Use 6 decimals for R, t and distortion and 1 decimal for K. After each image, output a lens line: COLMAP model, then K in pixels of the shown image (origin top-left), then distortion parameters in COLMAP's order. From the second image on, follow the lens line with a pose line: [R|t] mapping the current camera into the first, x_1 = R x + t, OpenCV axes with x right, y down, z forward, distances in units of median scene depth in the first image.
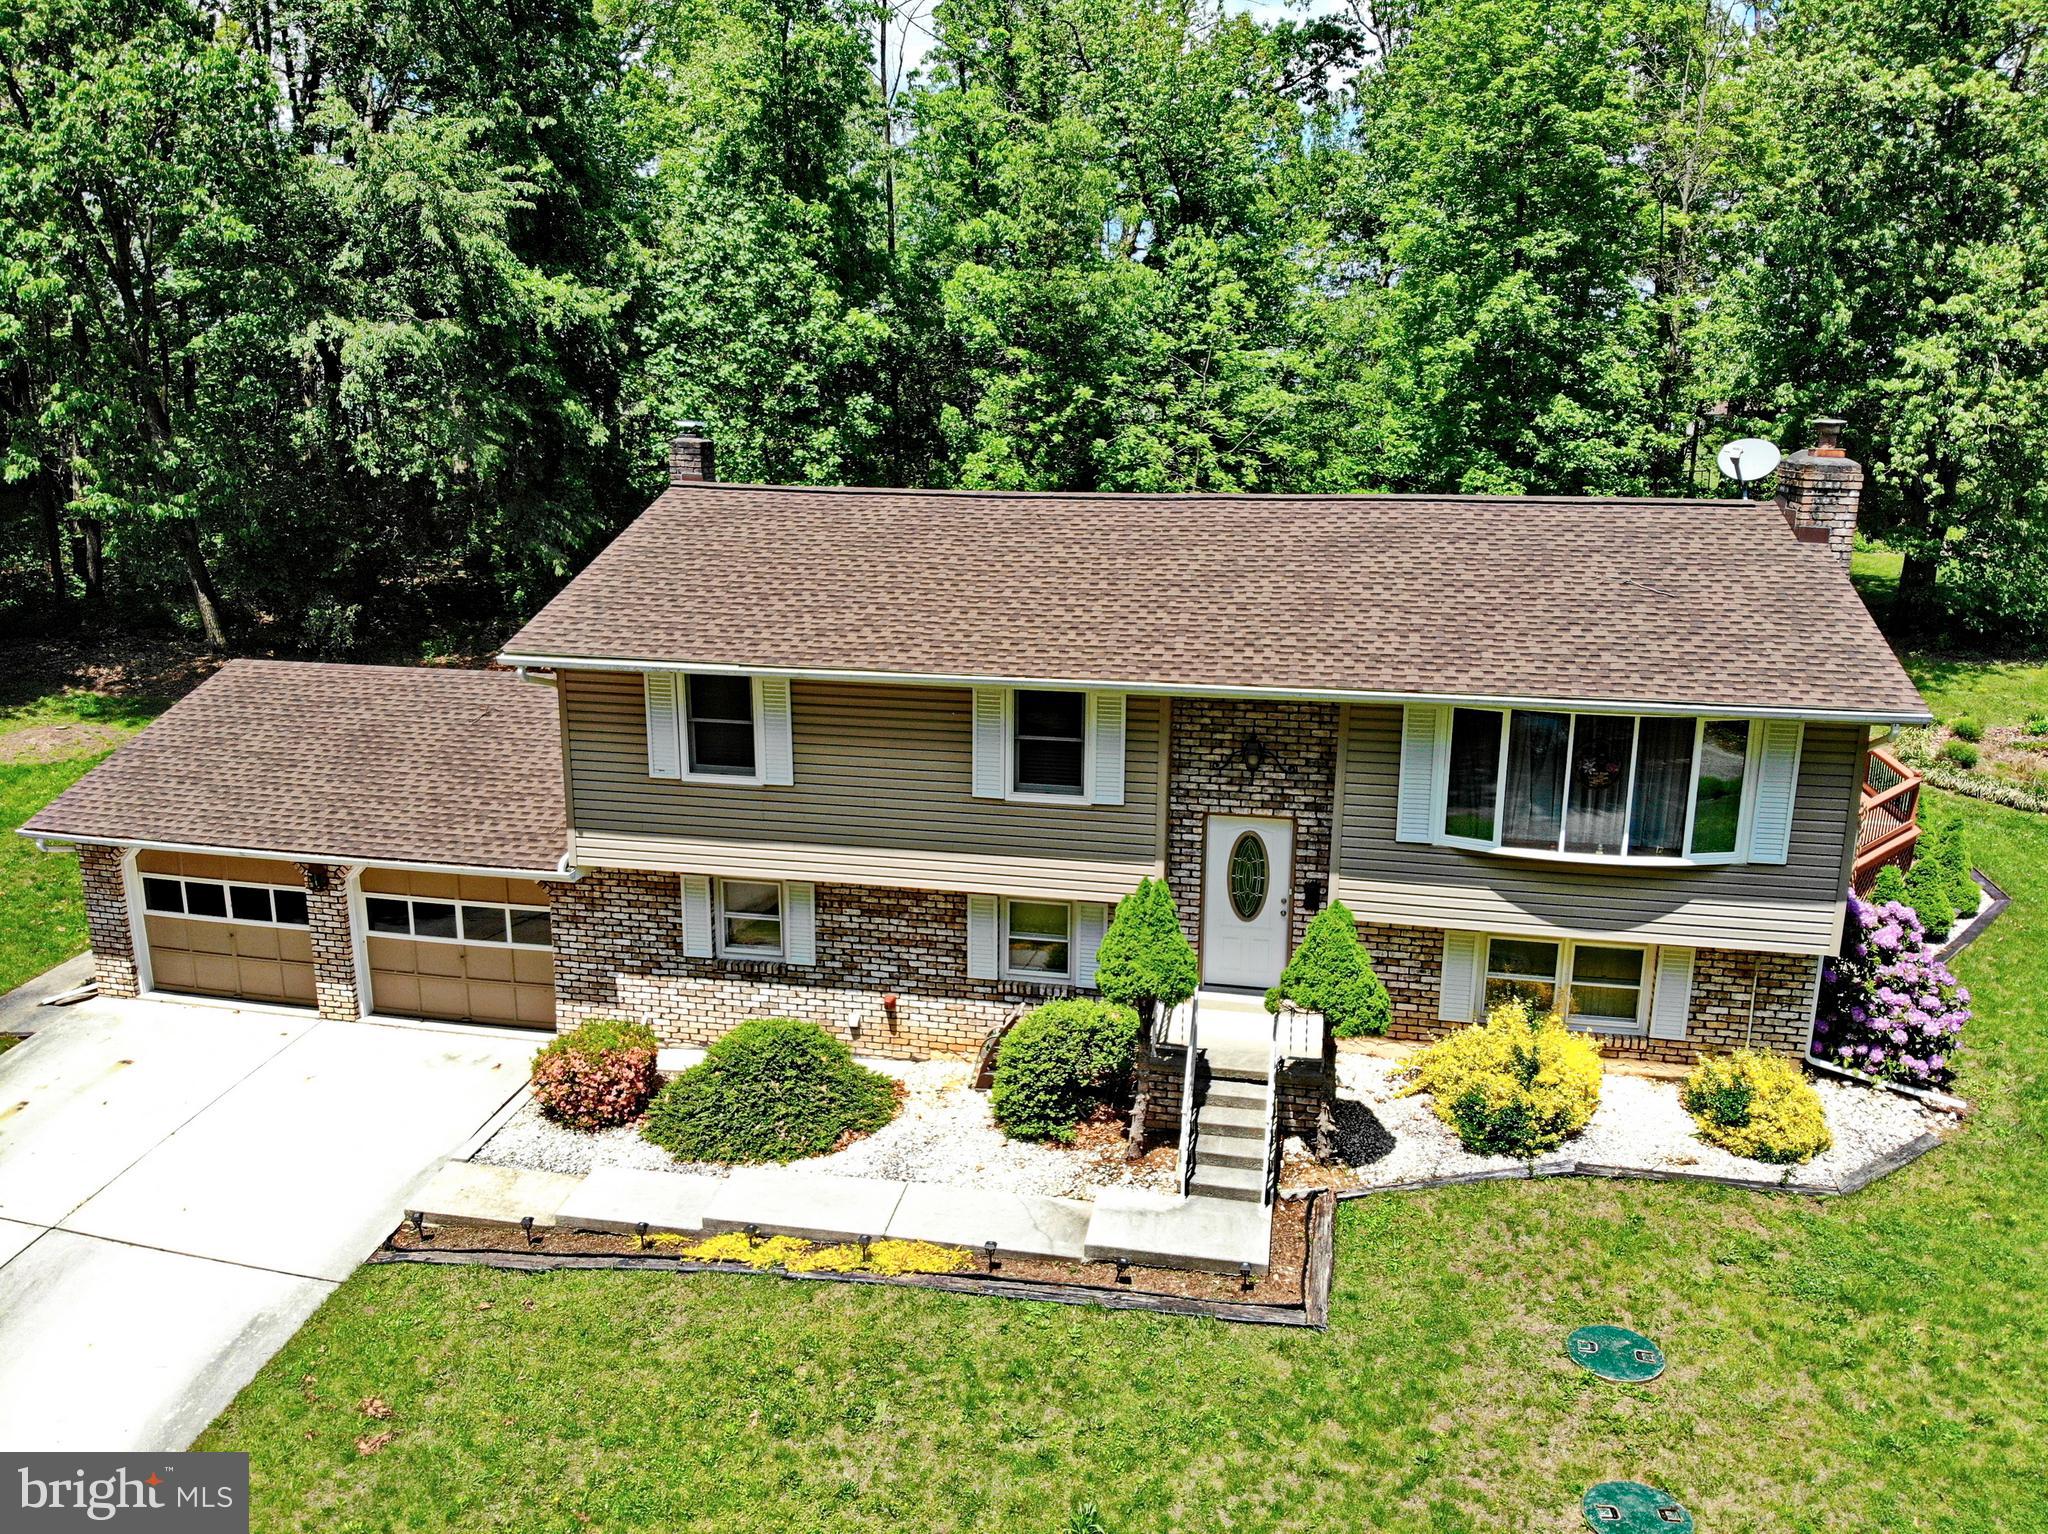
lens RADIAL K [[1511.4, 0, 1030.4], [0, 1511.4, 755.9], [0, 0, 1]] dist [0.203698, -0.472907]
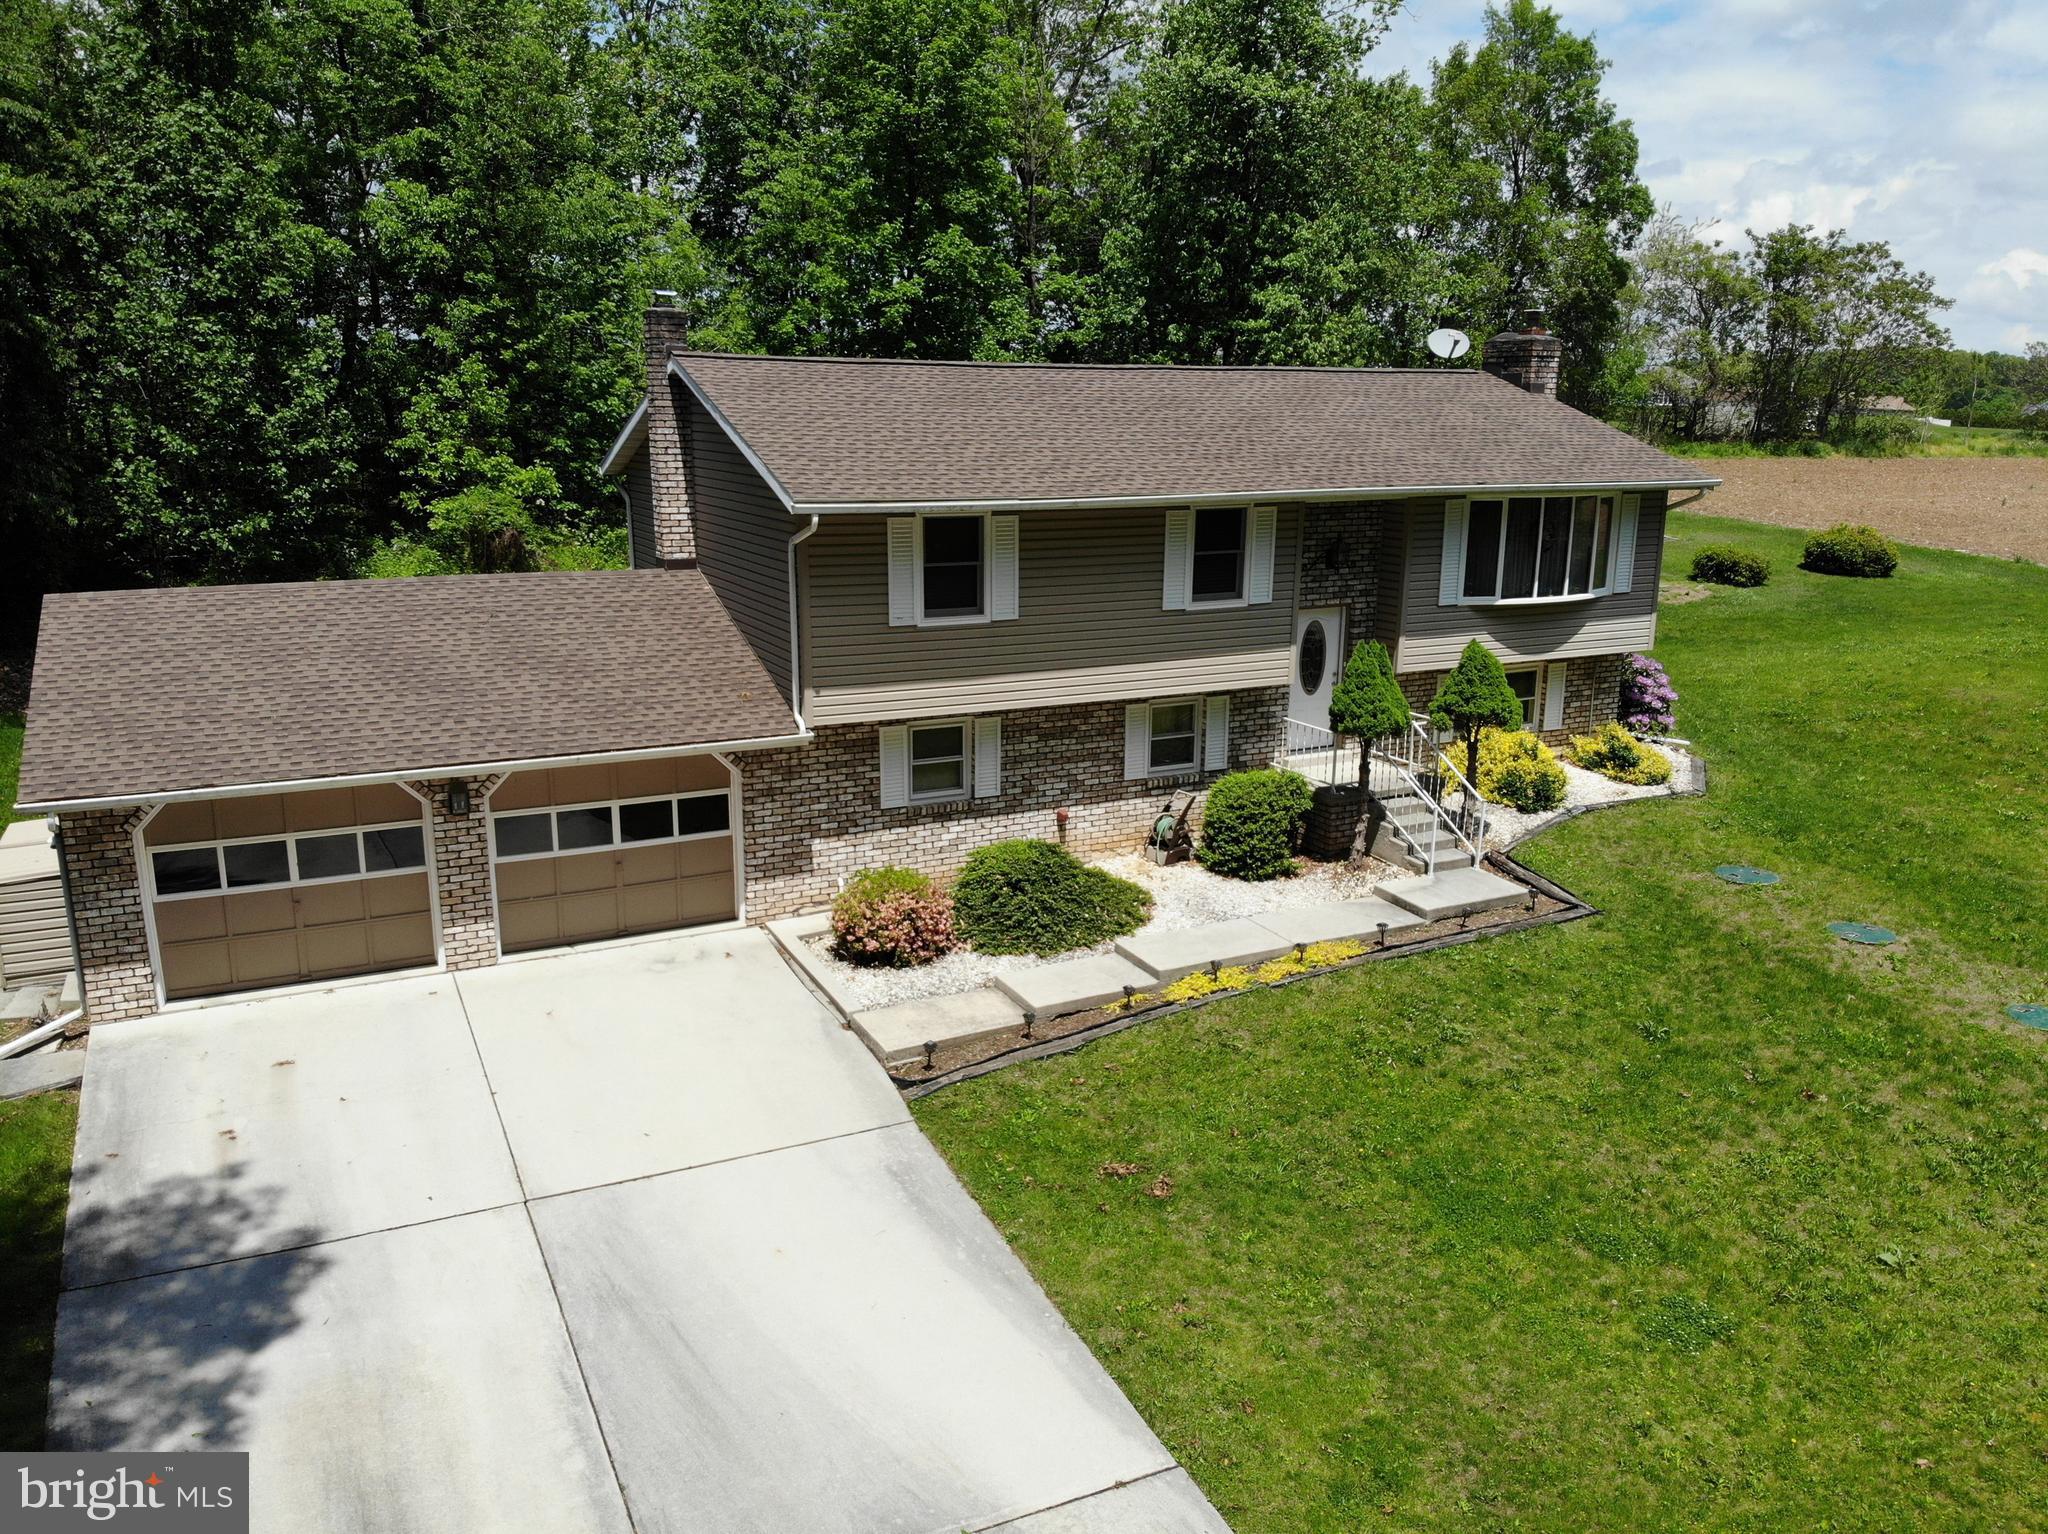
lens RADIAL K [[1511.4, 0, 1030.4], [0, 1511.4, 755.9], [0, 0, 1]] dist [0.203698, -0.472907]
pose [[0.780565, -0.140513, 0.609077, -0.787650], [0.140955, 0.988876, 0.047490, 0.063725], [-0.608975, 0.048784, 0.791688, 0.137849]]
